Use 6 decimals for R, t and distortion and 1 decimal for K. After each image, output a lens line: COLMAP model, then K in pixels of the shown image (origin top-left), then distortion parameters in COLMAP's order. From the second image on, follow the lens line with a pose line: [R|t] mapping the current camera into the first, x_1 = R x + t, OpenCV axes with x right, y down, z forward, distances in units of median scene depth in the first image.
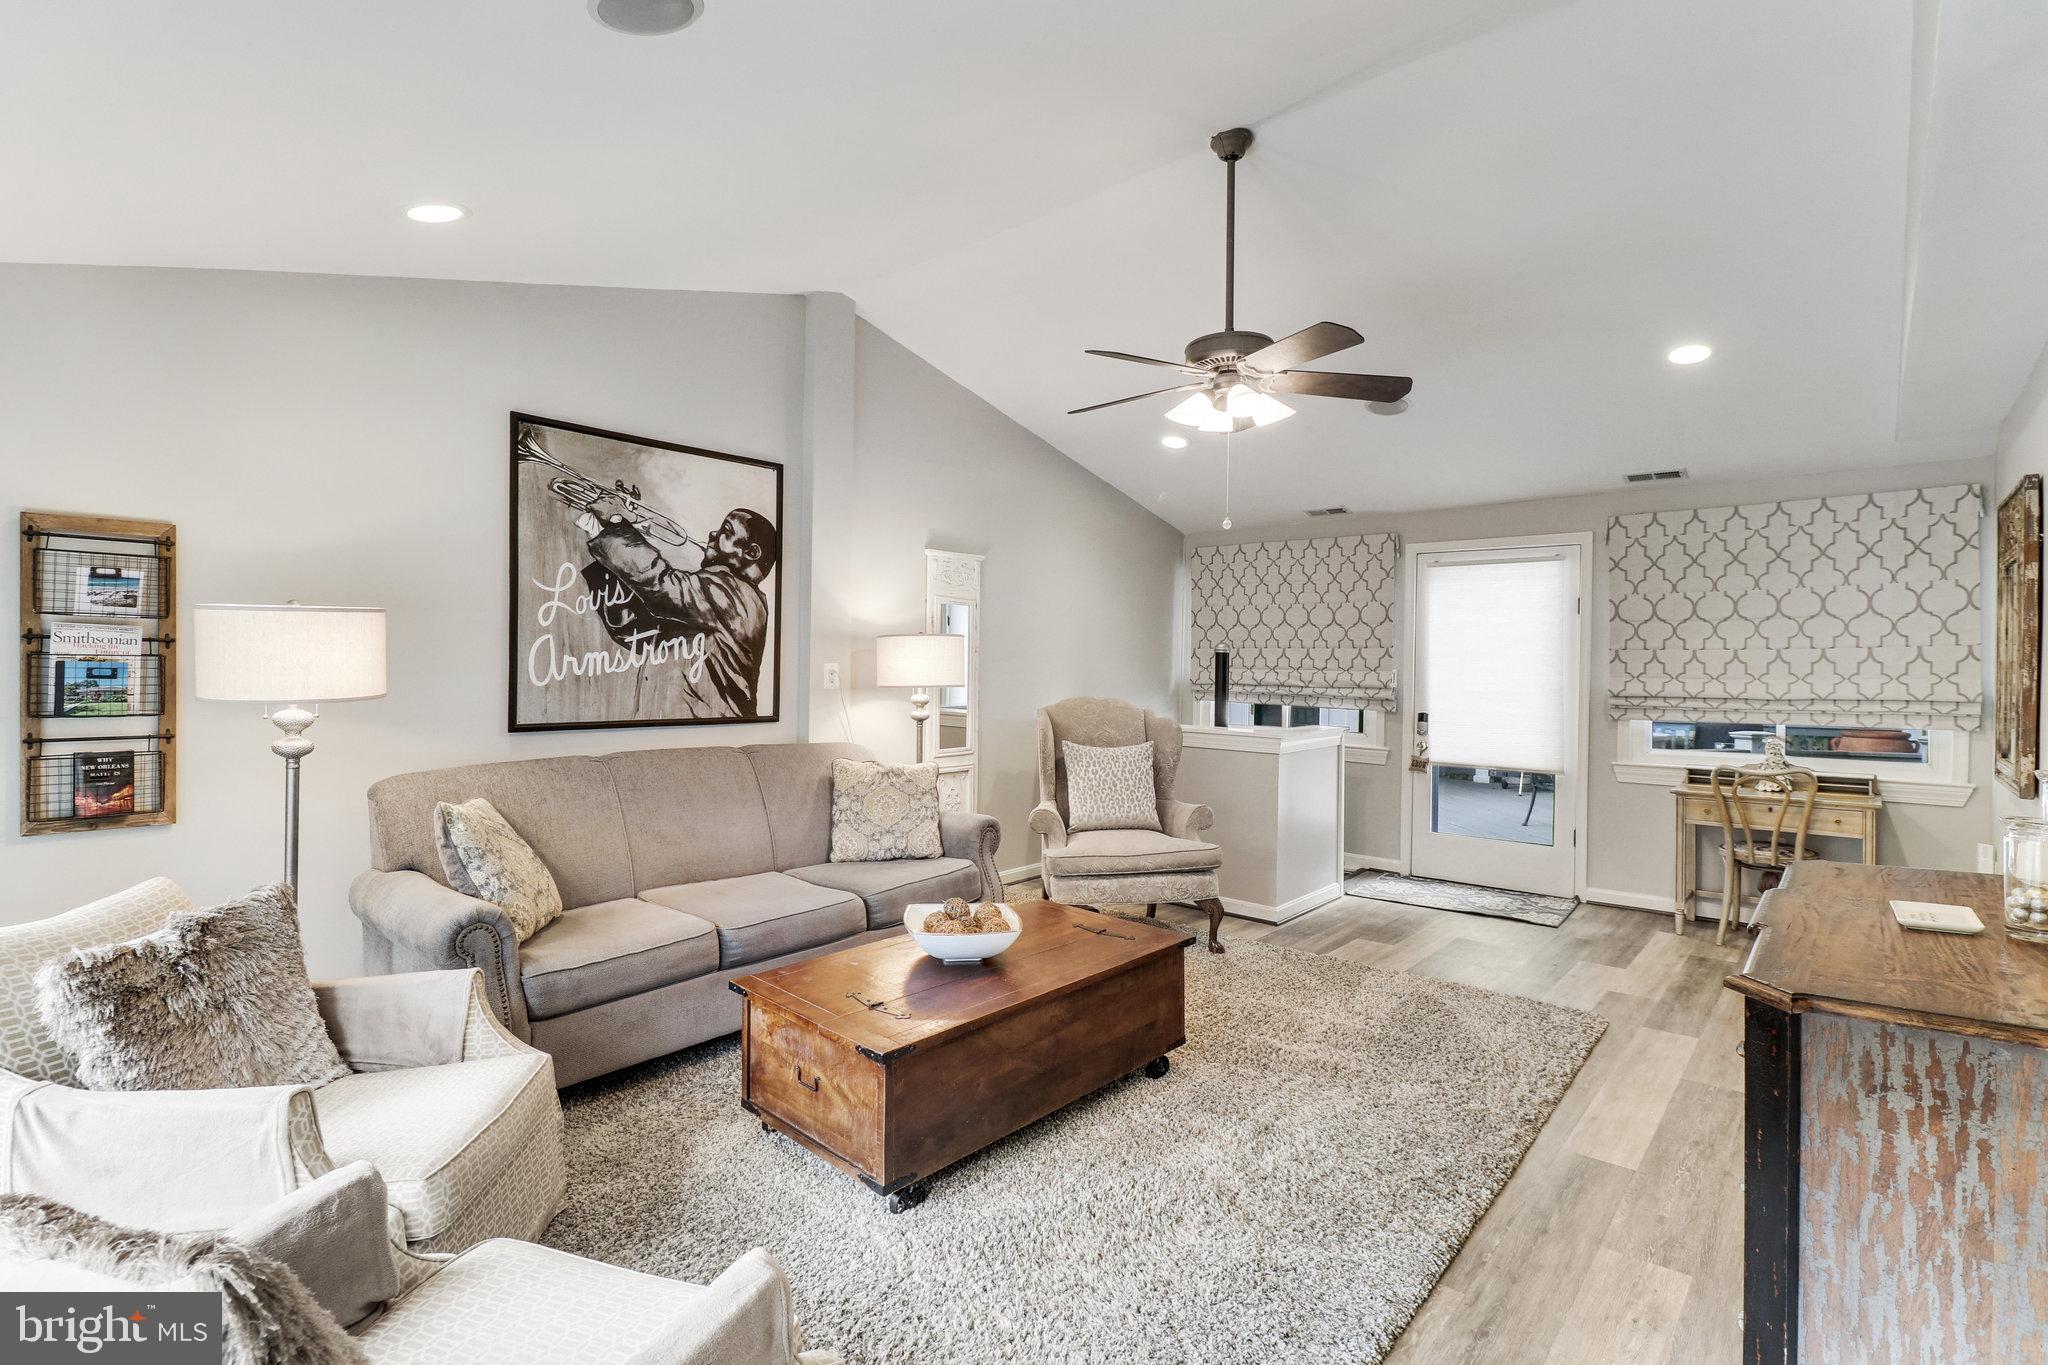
lens RADIAL K [[941.6, 0, 1032.6], [0, 941.6, 676.8], [0, 0, 1]] dist [-0.000056, -0.007318]
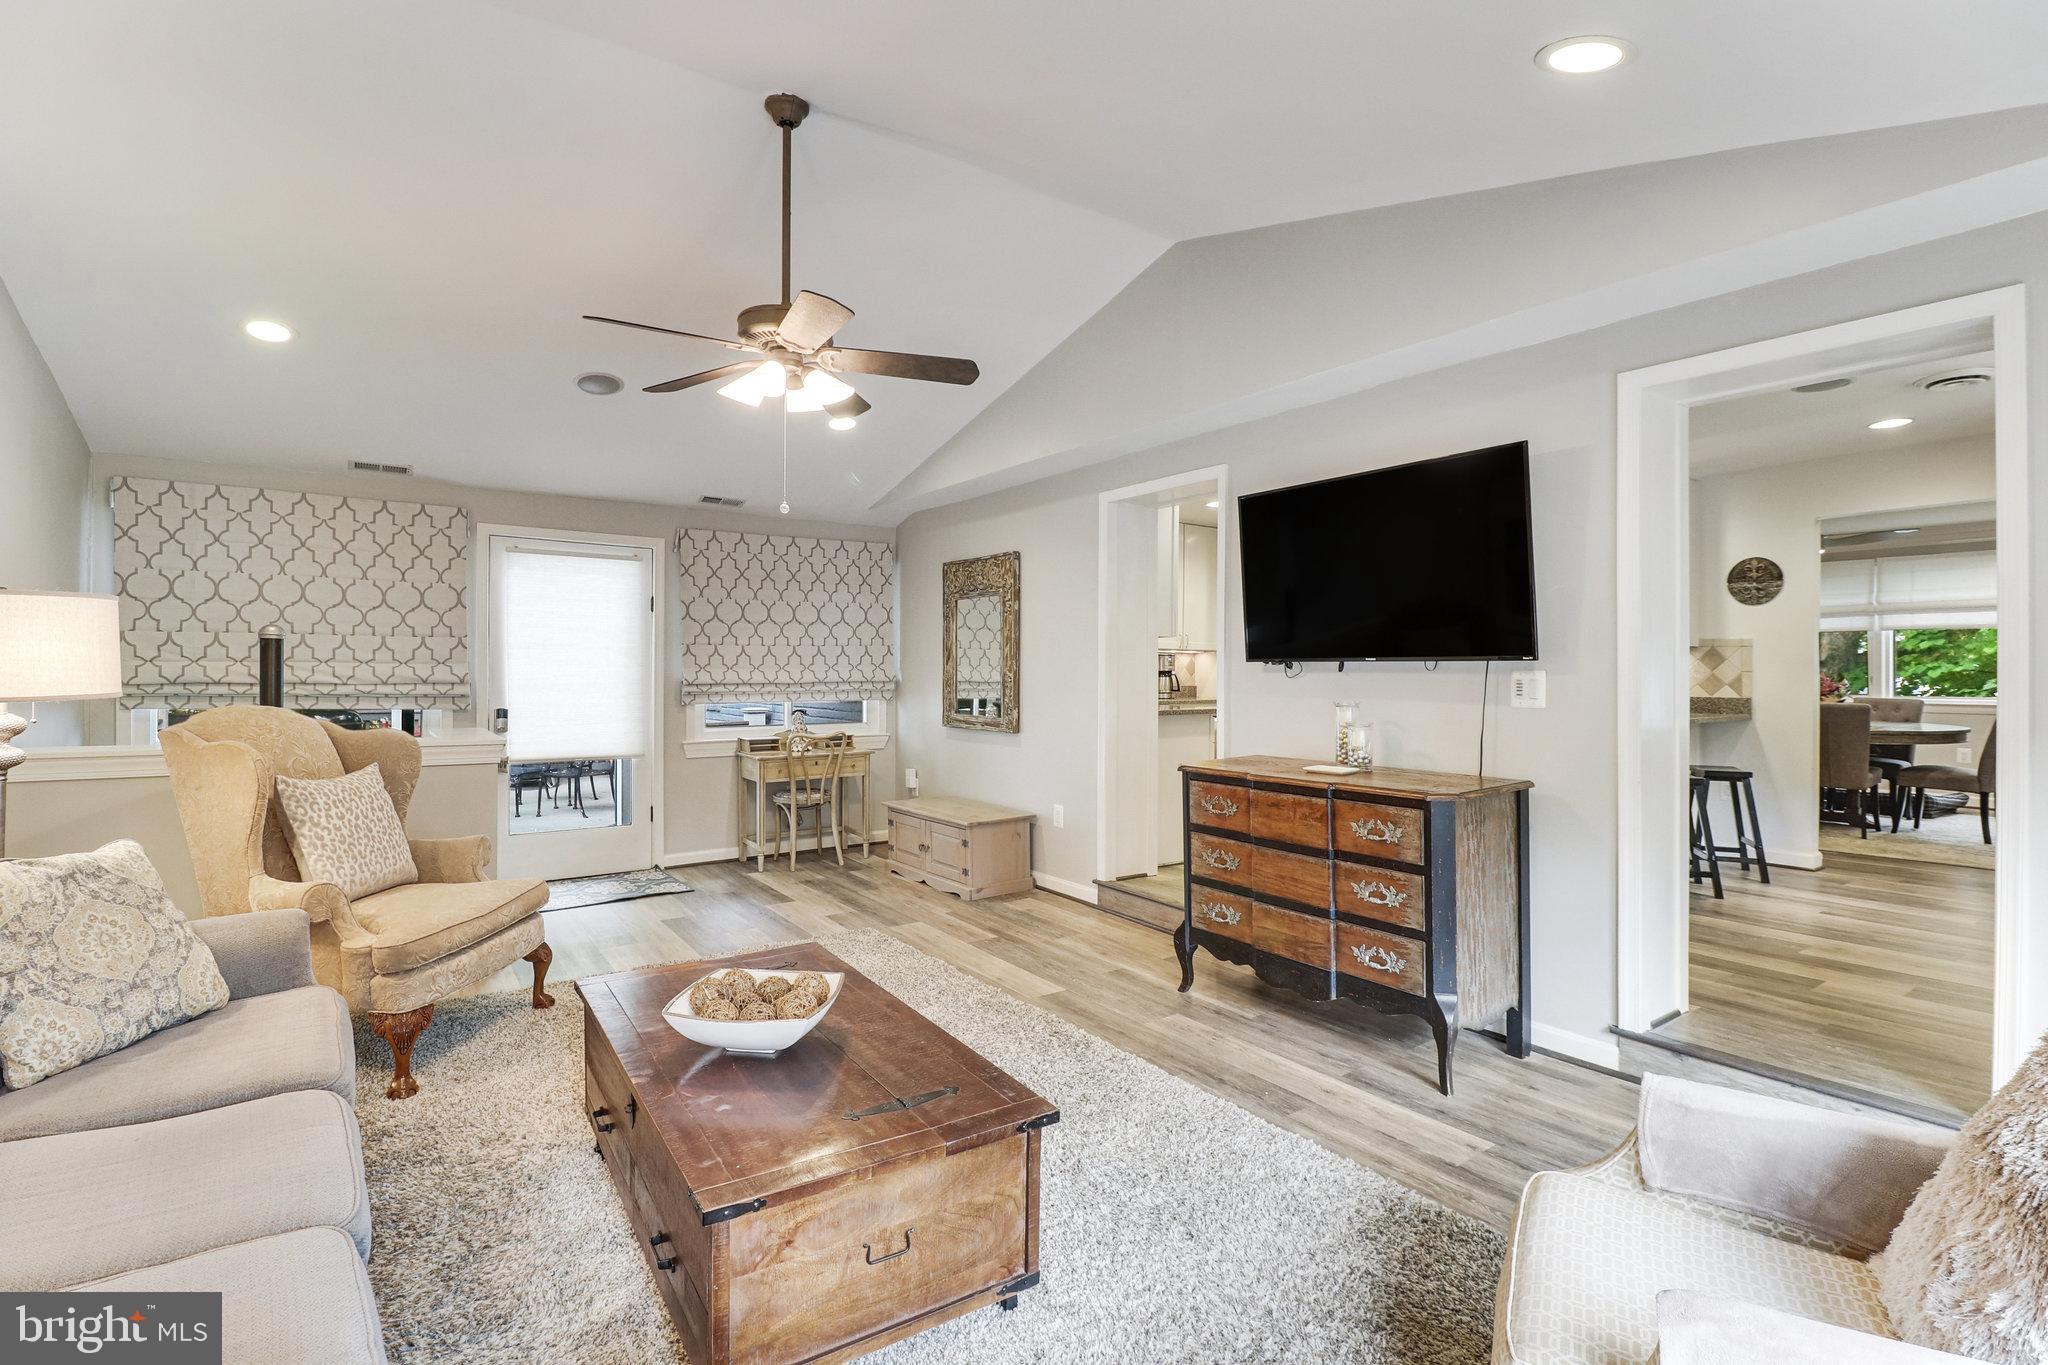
lens RADIAL K [[941.6, 0, 1001.7], [0, 941.6, 671.3], [0, 0, 1]] dist [-0.000056, -0.007318]
pose [[0.251217, -0.013746, 0.967833, -0.526861], [0.007777, 0.999896, 0.012182, -0.008674], [-0.967900, 0.004467, 0.251298, 0.434819]]
